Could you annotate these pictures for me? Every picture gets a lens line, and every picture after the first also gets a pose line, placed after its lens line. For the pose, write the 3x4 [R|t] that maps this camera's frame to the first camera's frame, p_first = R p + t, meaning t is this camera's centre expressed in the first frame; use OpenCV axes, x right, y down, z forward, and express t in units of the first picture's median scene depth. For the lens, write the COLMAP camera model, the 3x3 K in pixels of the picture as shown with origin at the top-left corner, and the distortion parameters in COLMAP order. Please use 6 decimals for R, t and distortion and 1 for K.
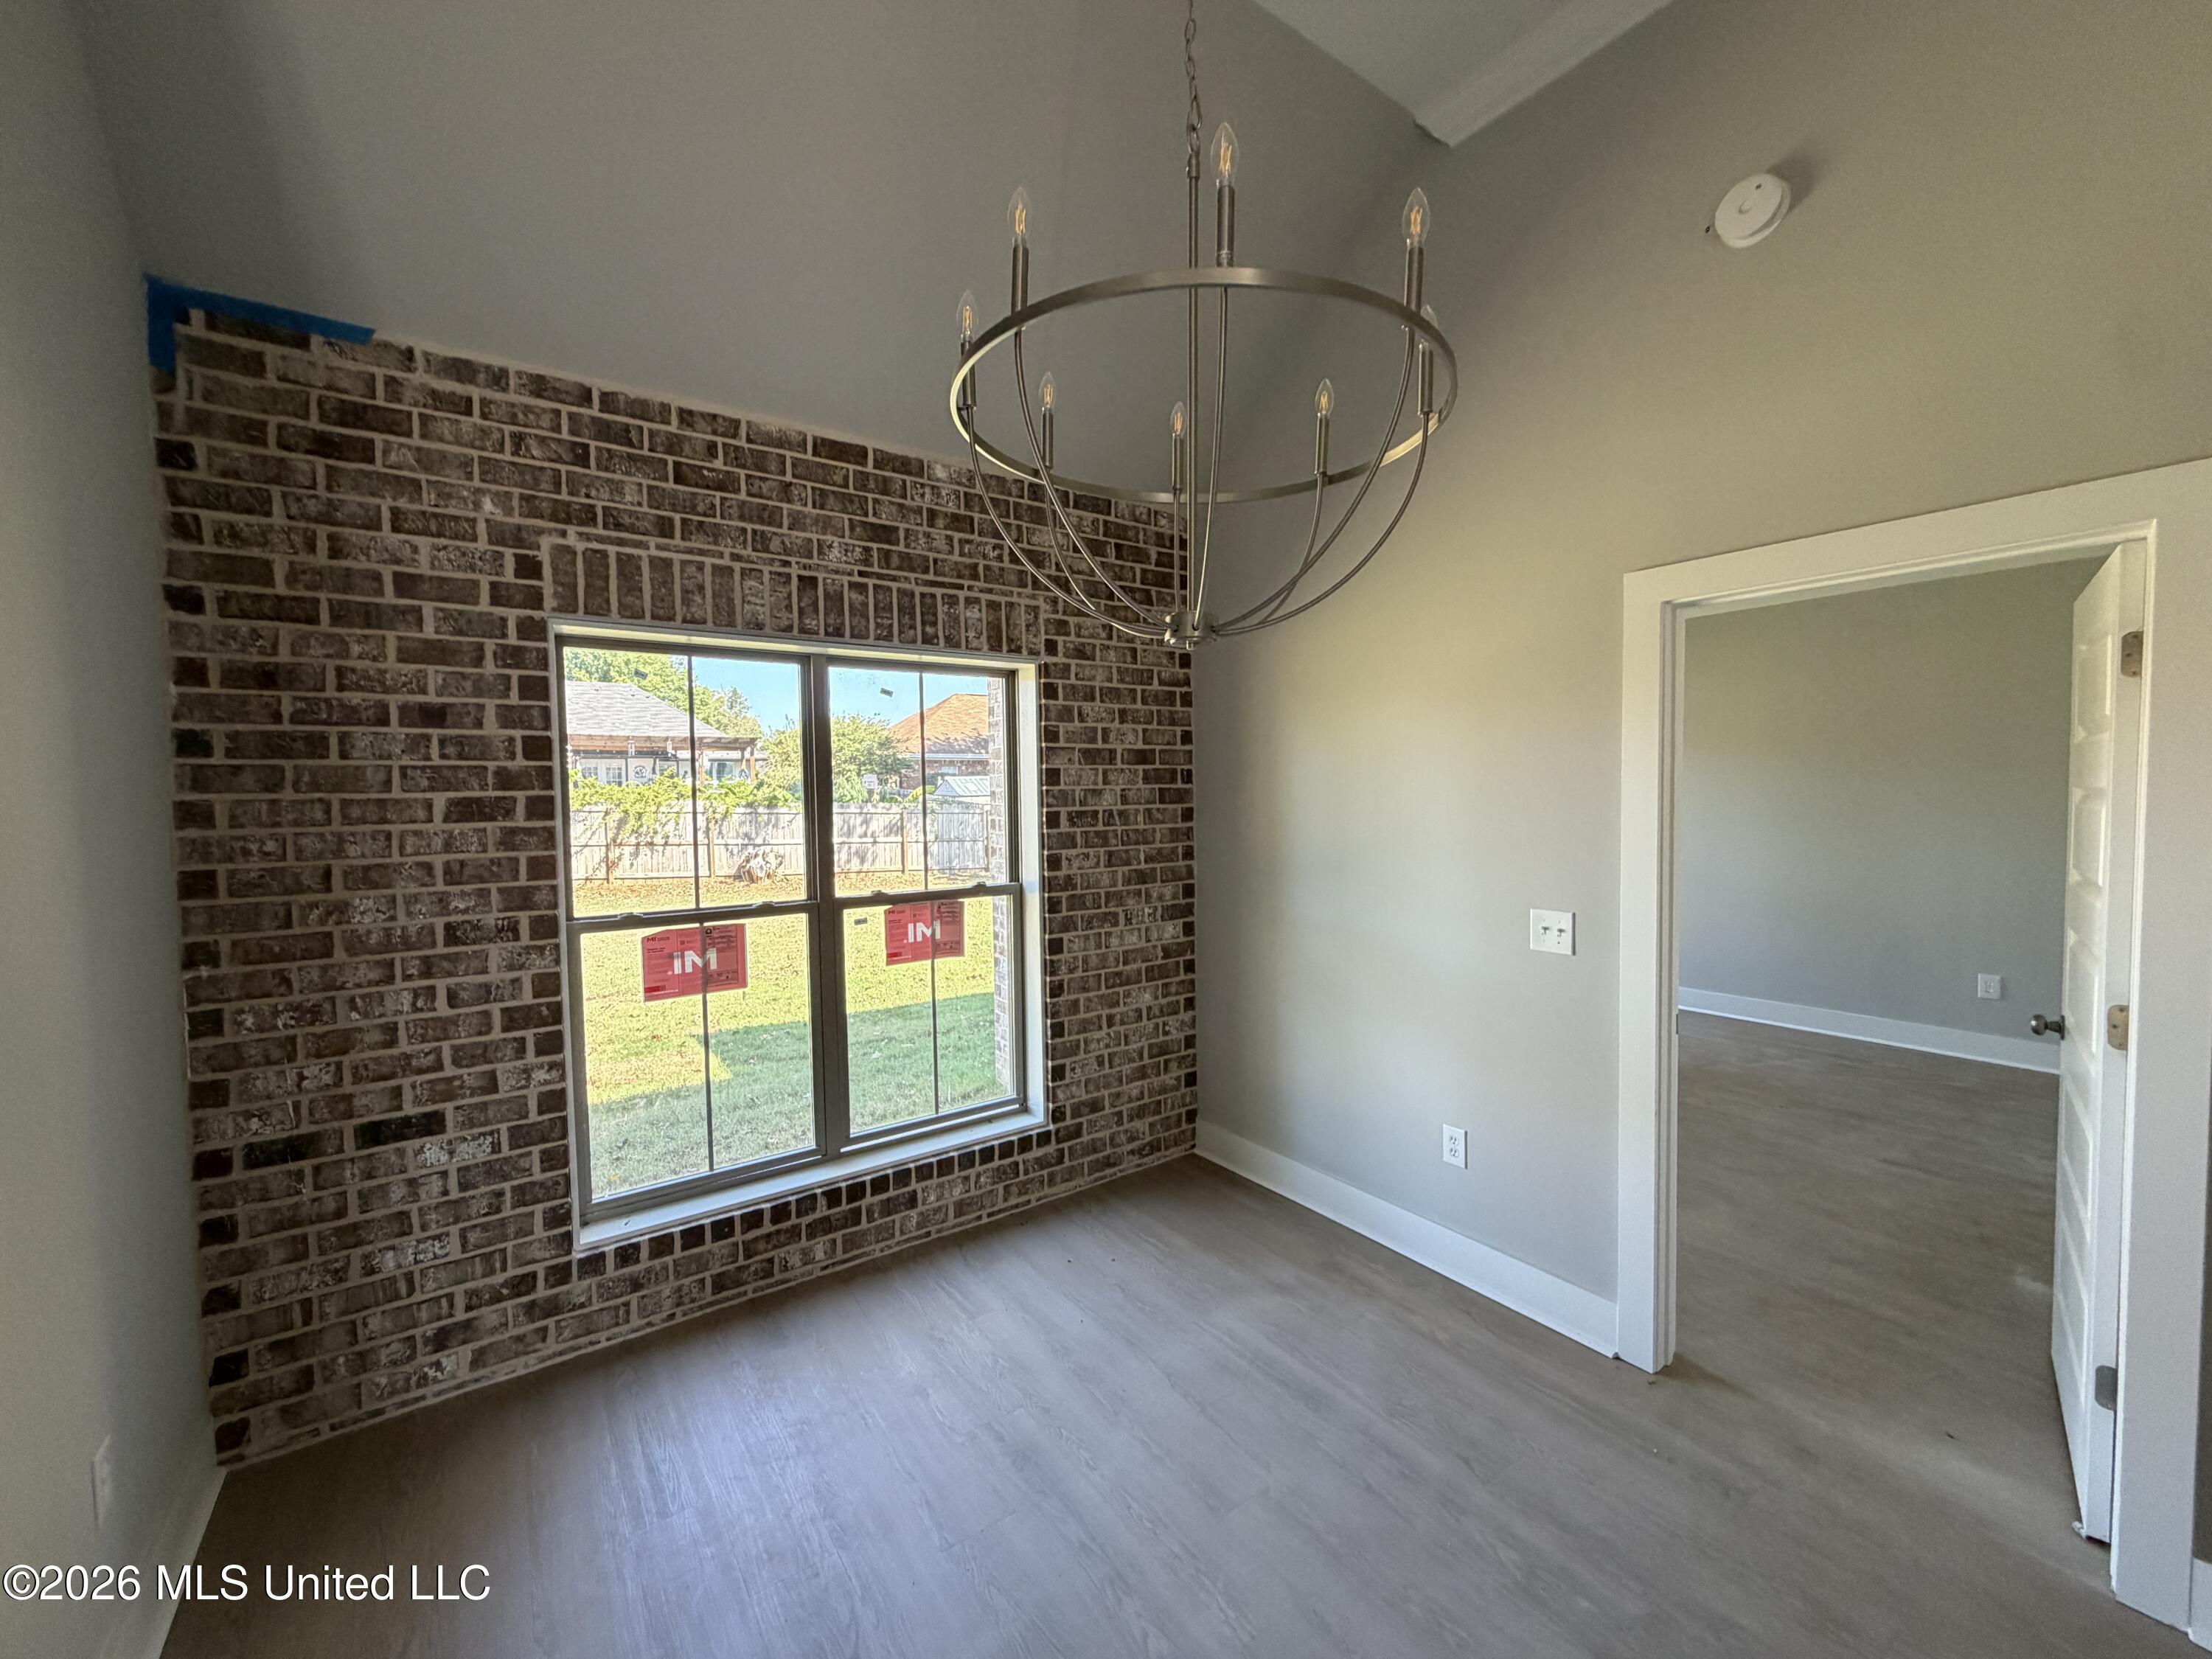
lens RADIAL K [[883.0, 0, 1092.5], [0, 883.0, 827.3], [0, 0, 1]] dist [-0.002732, 0.000563]
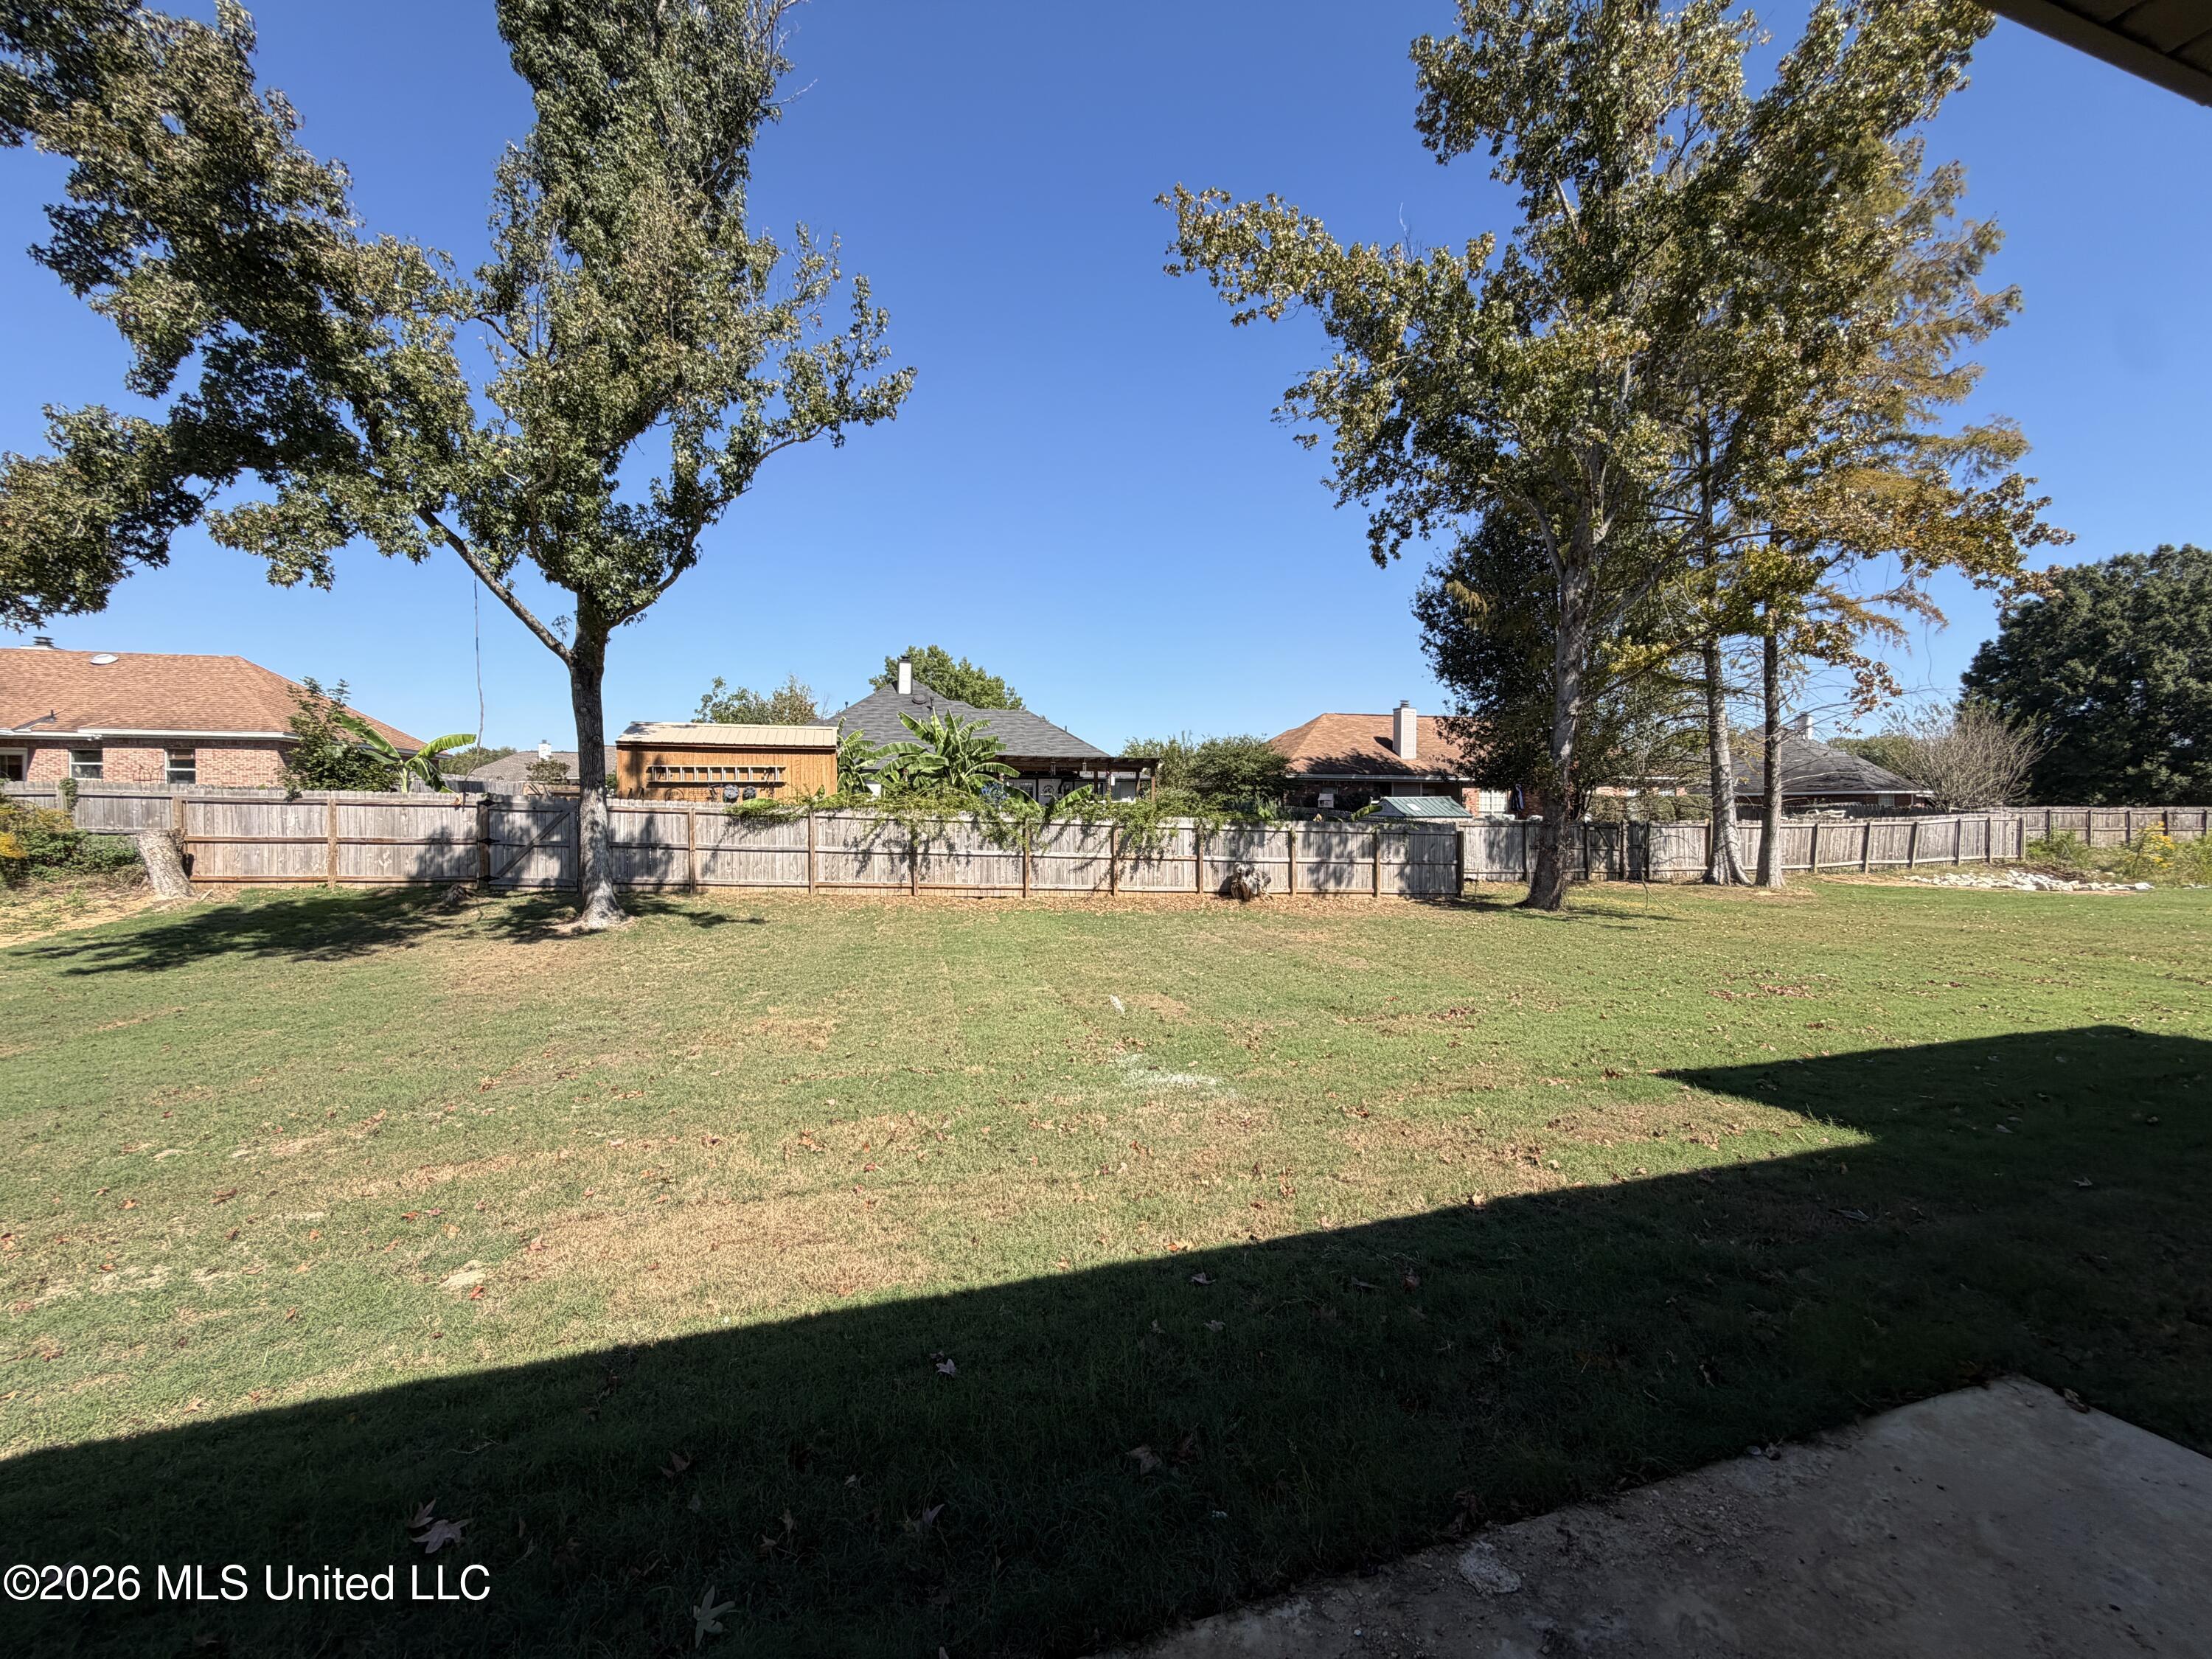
lens RADIAL K [[883.0, 0, 1104.1], [0, 883.0, 830.4], [0, 0, 1]] dist [-0.002732, 0.000563]
pose [[0.957752, 0.017341, -0.287072, -1.822470], [-0.024166, 0.999503, -0.020250, 0.060103], [0.286578, 0.026332, 0.957695, -0.009154]]
